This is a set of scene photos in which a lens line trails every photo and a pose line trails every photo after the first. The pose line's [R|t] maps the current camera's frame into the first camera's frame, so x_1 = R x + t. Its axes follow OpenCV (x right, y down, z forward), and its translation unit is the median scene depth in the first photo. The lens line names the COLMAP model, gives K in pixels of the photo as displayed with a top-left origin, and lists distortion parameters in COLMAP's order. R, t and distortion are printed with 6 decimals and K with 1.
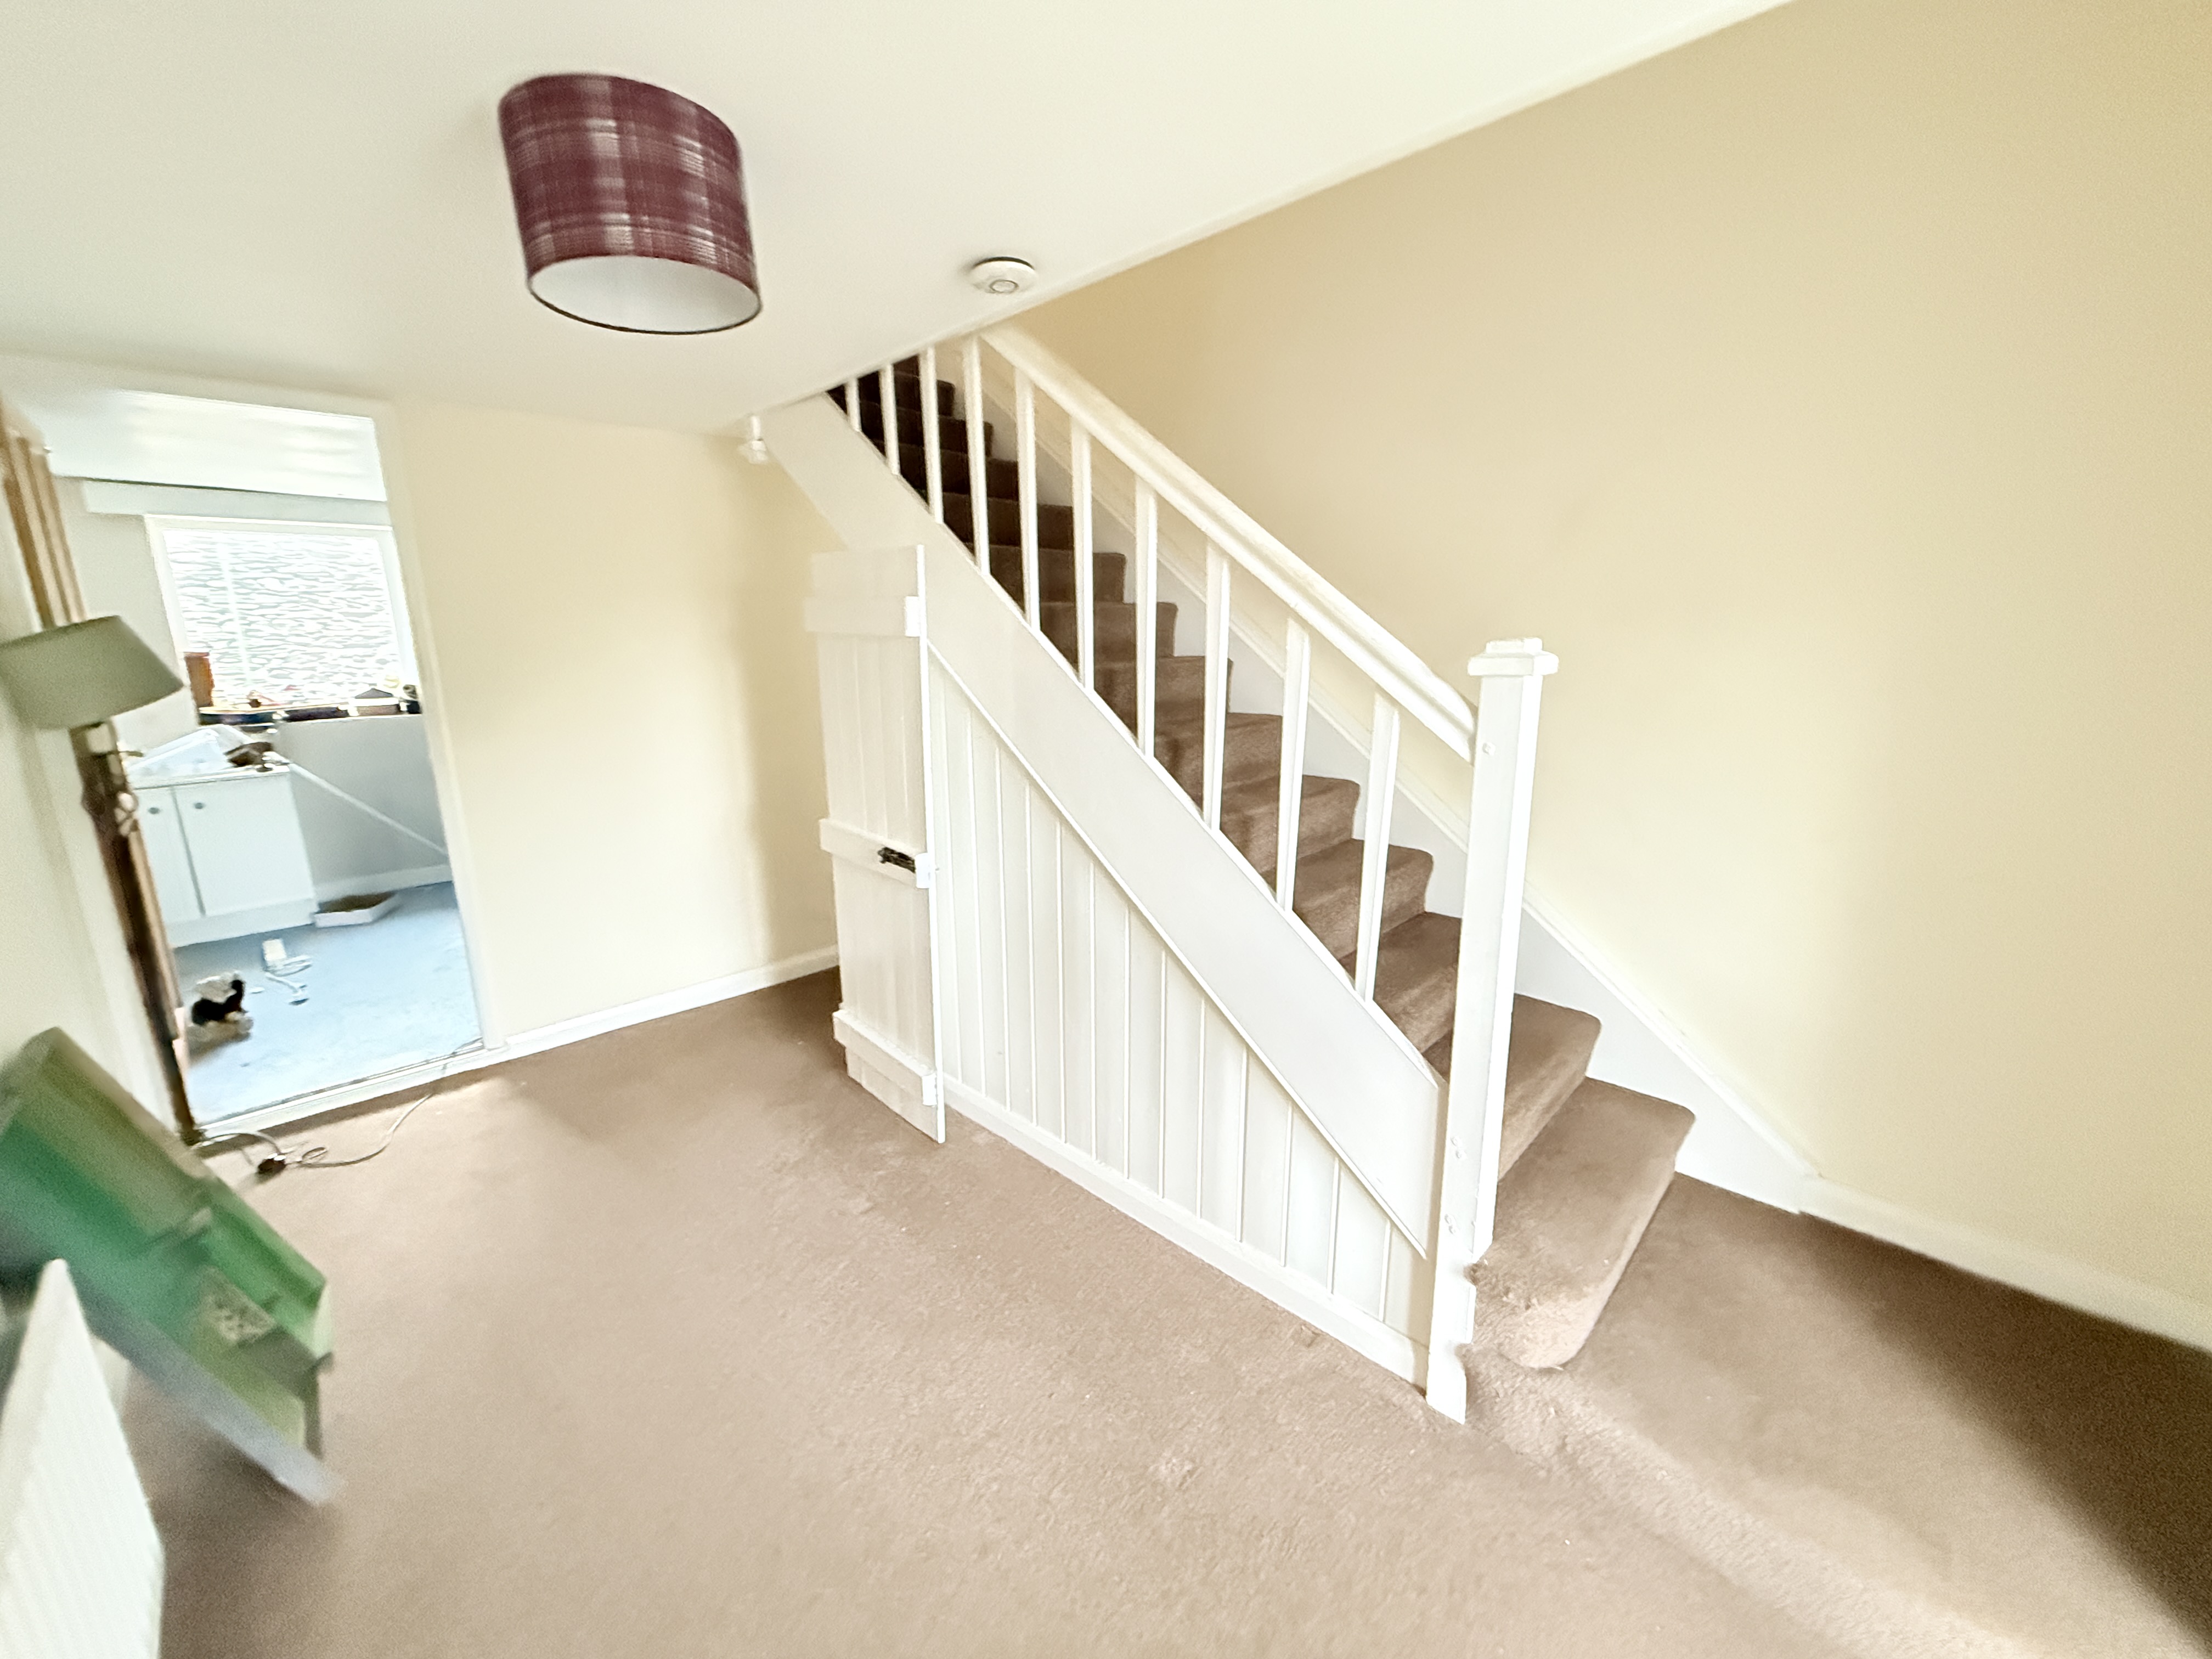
lens RADIAL K [[883.6, 0, 1101.0], [0, 883.6, 827.5], [0, 0, 1]] dist [-0.000426, 0.001483]
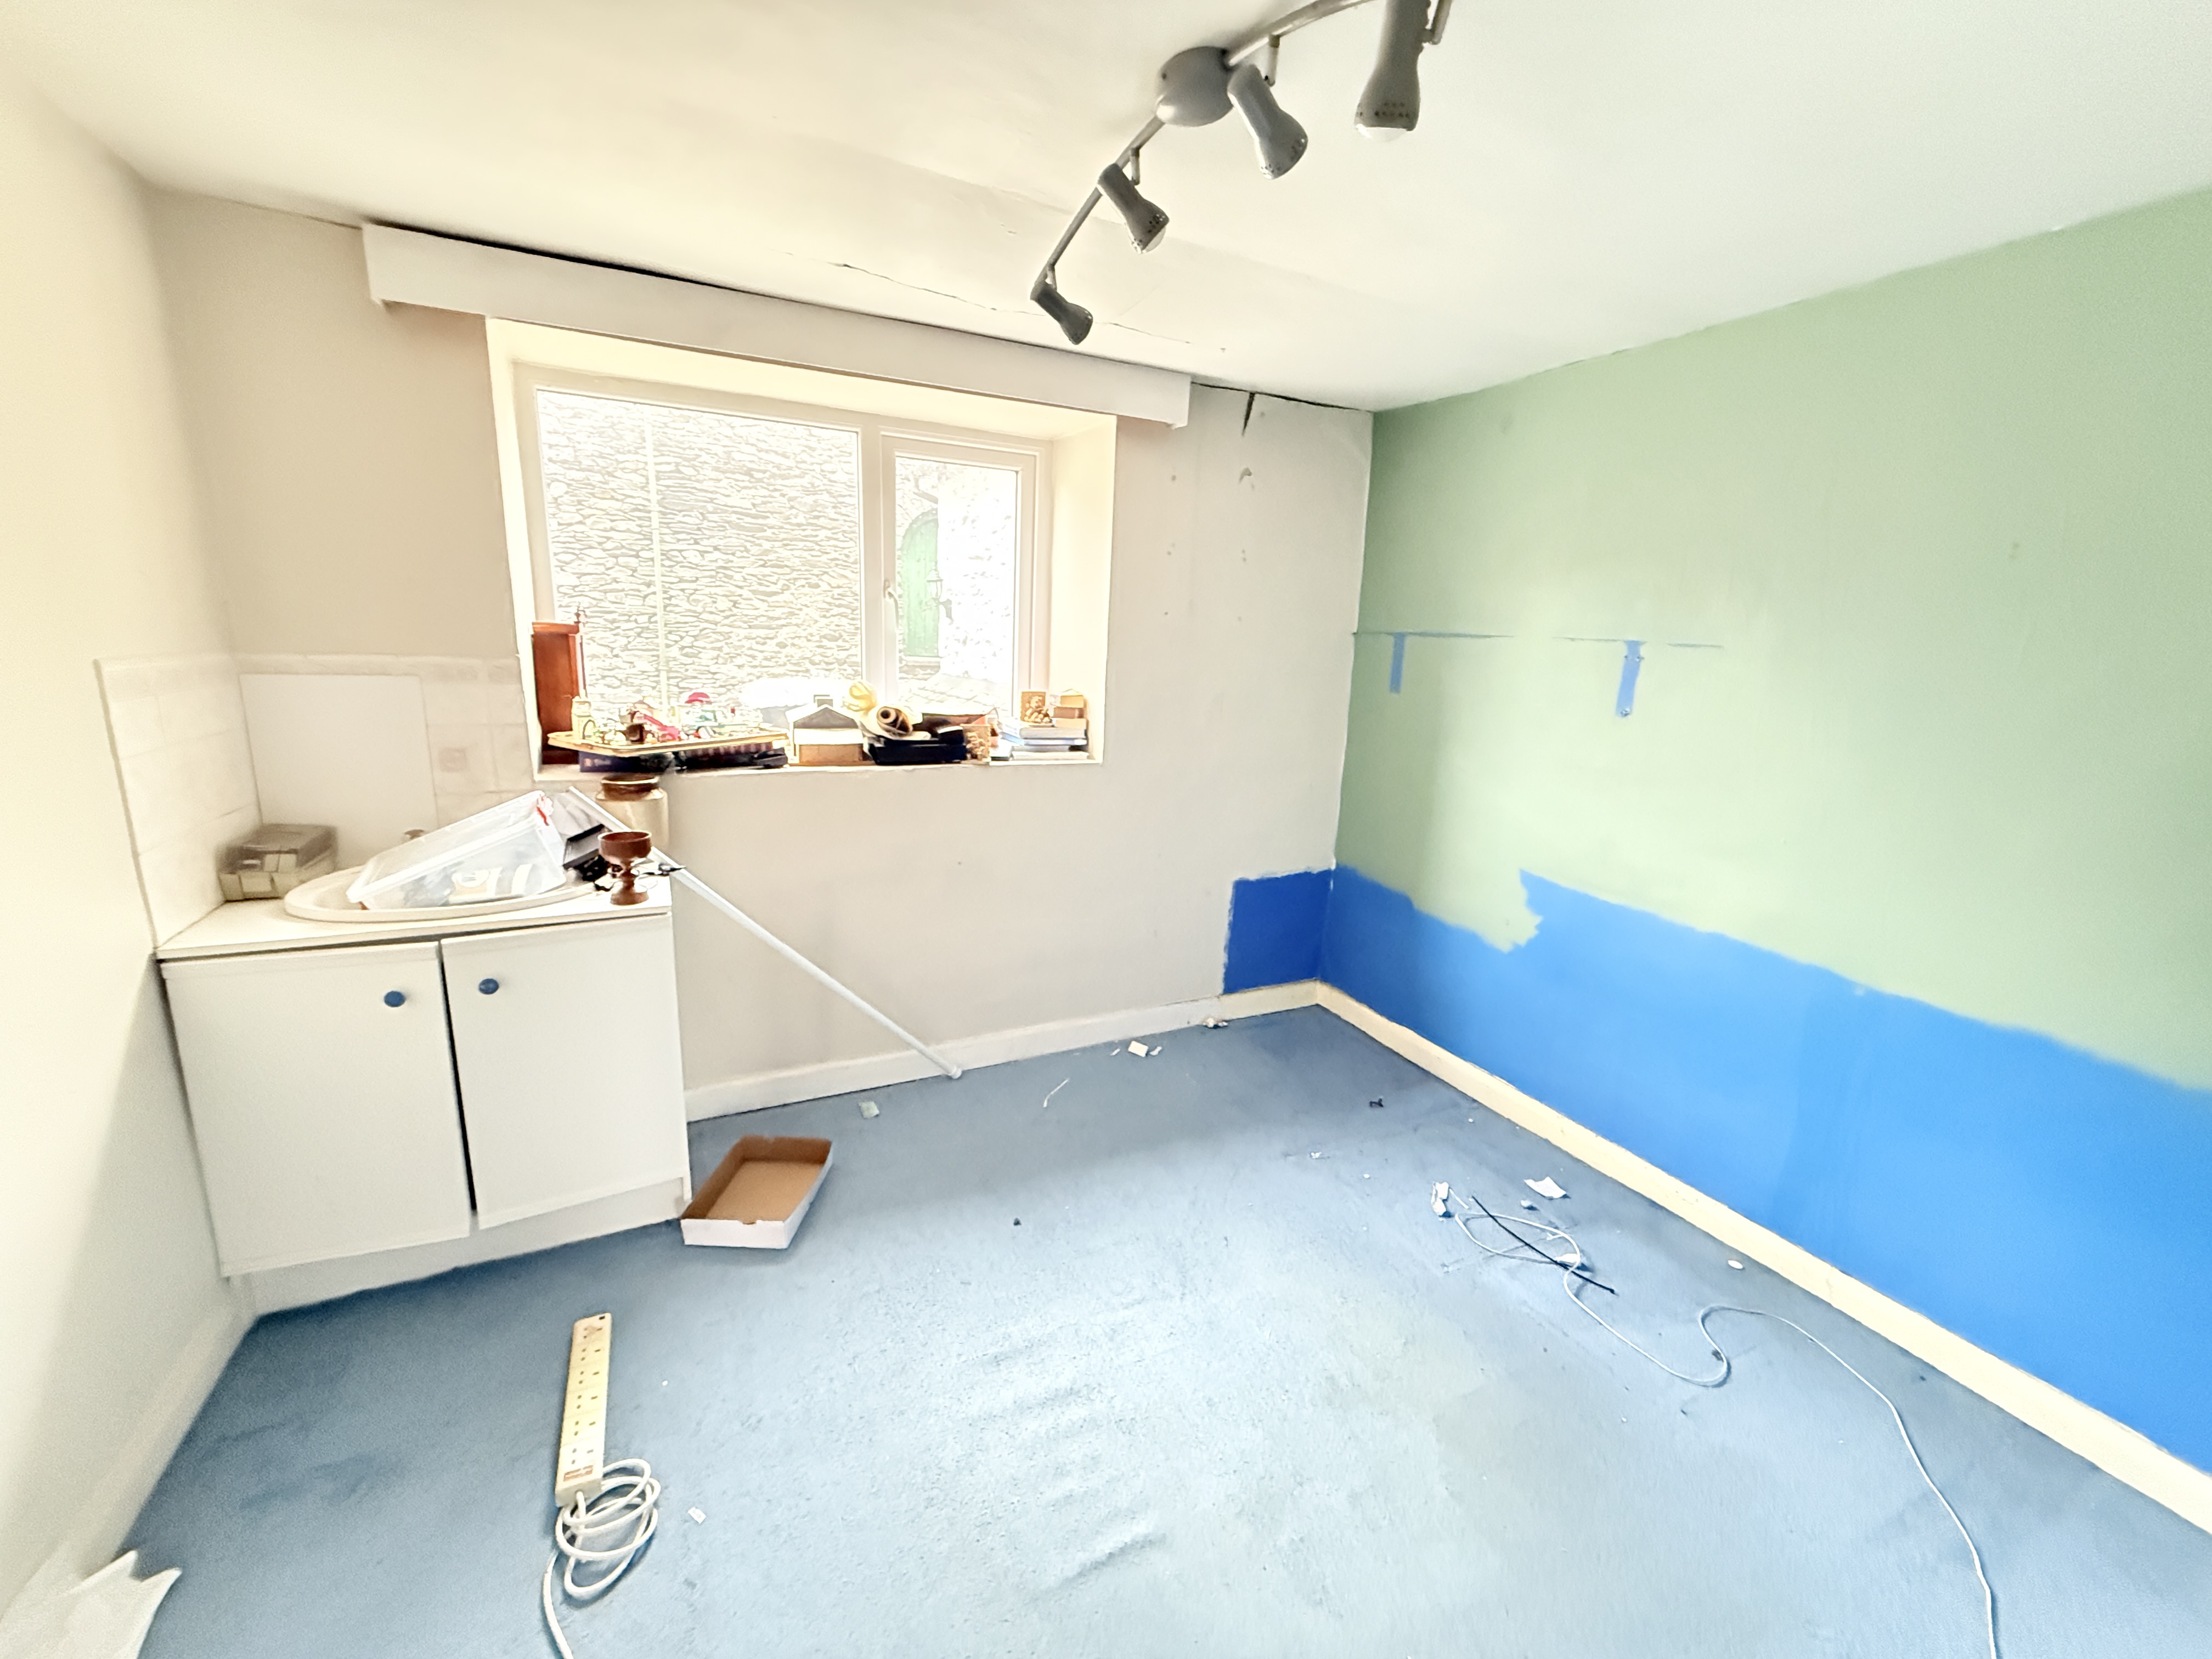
lens RADIAL K [[883.6, 0, 1112.0], [0, 883.6, 829.4], [0, 0, 1]] dist [-0.000426, 0.001483]
pose [[0.952023, 0.115684, -0.283318, -0.244254], [-0.118605, 0.992918, 0.006882, -0.053385], [0.282108, 0.027051, 0.959001, 0.264340]]
